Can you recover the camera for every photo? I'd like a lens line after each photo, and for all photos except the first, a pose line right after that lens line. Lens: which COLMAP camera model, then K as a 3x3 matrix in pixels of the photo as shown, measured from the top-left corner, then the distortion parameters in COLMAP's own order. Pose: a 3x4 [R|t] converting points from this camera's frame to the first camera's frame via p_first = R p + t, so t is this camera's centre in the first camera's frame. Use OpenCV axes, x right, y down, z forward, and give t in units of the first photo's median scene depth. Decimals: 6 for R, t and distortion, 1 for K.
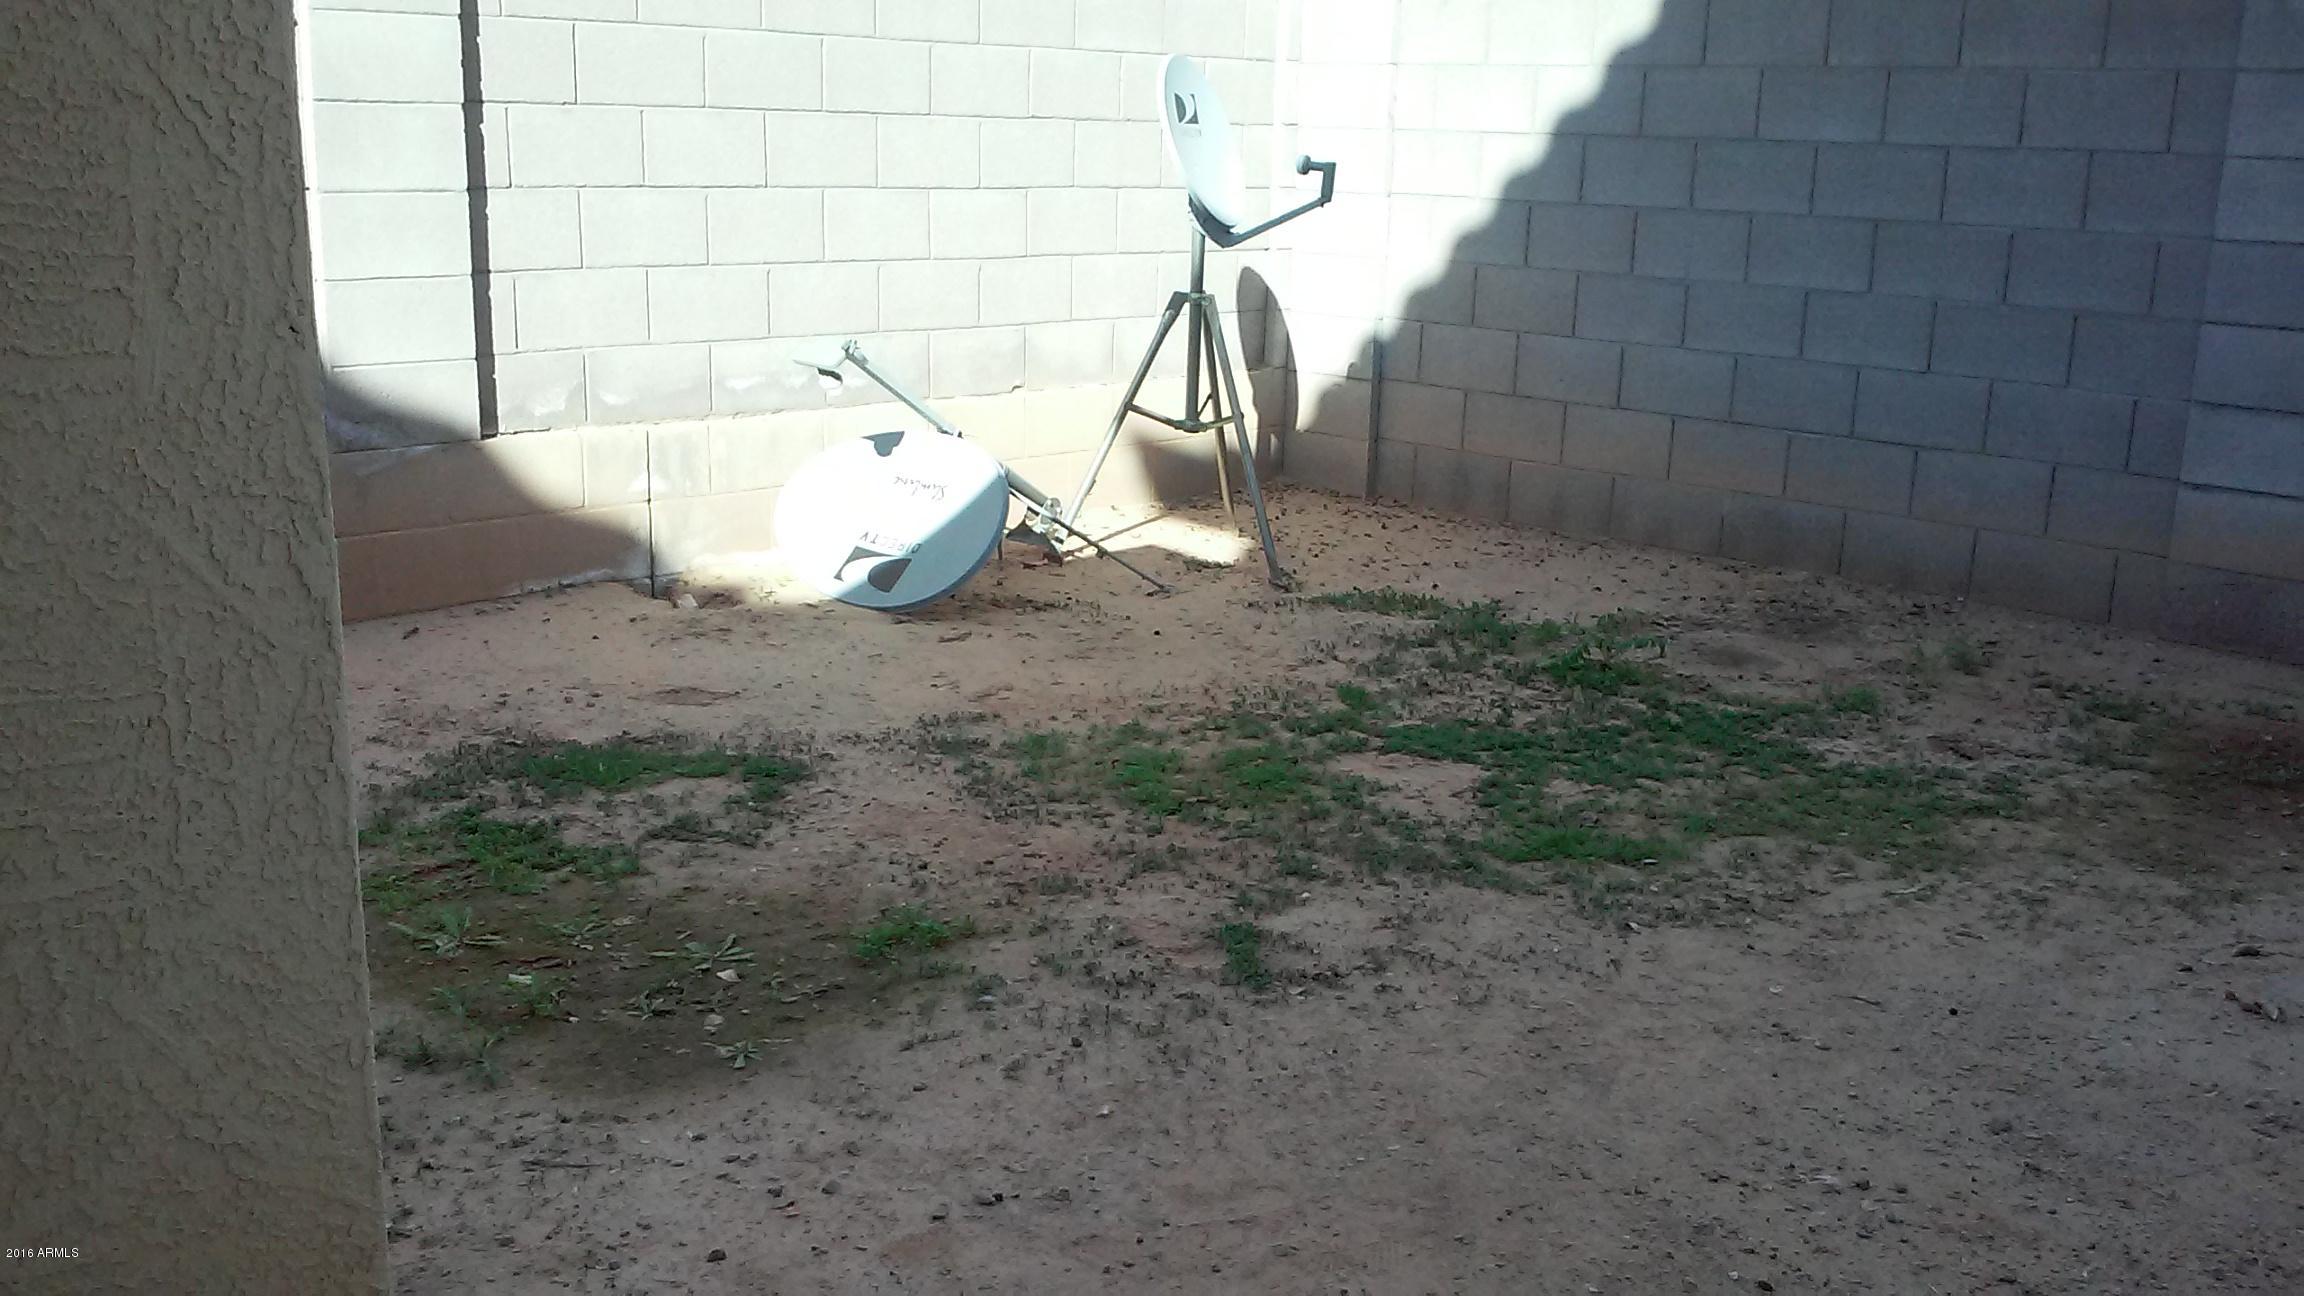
lens RADIAL K [[2180.1, 0, 1154.2], [0, 2180.1, 714.7], [0, 0, 1]] dist [0.112405, -0.274981]
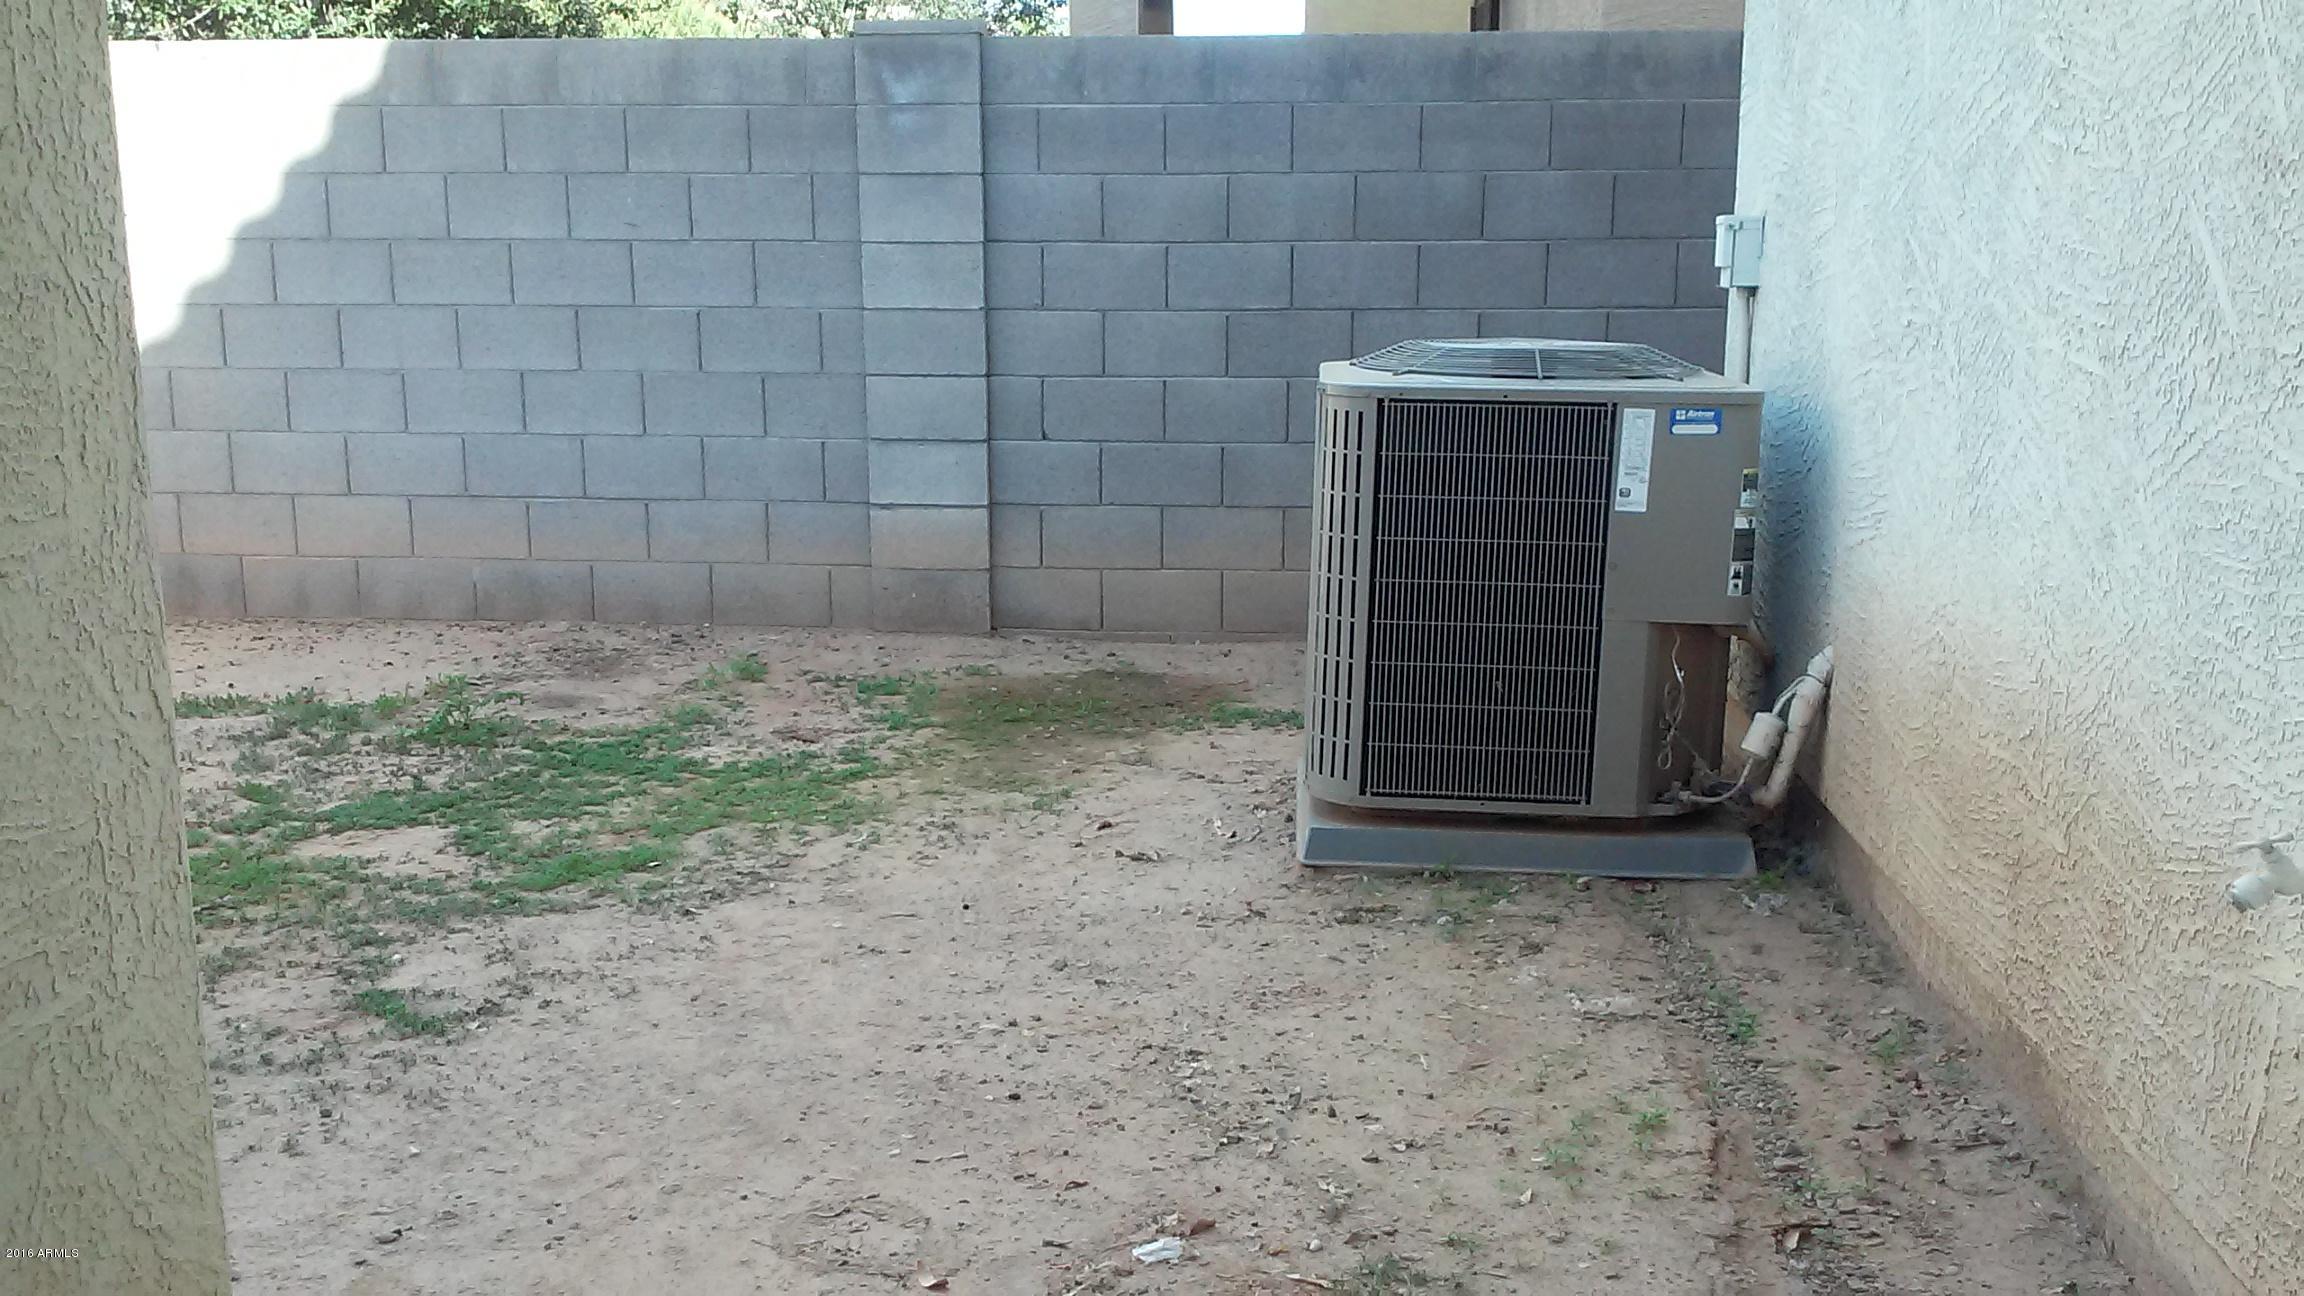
lens RADIAL K [[2180.1, 0, 1154.2], [0, 2180.1, 714.7], [0, 0, 1]] dist [0.112405, -0.274981]
pose [[0.764587, -0.168479, 0.622111, -0.257263], [0.189381, 0.981349, 0.033015, 0.001239], [-0.616070, 0.092573, 0.782233, -0.068920]]
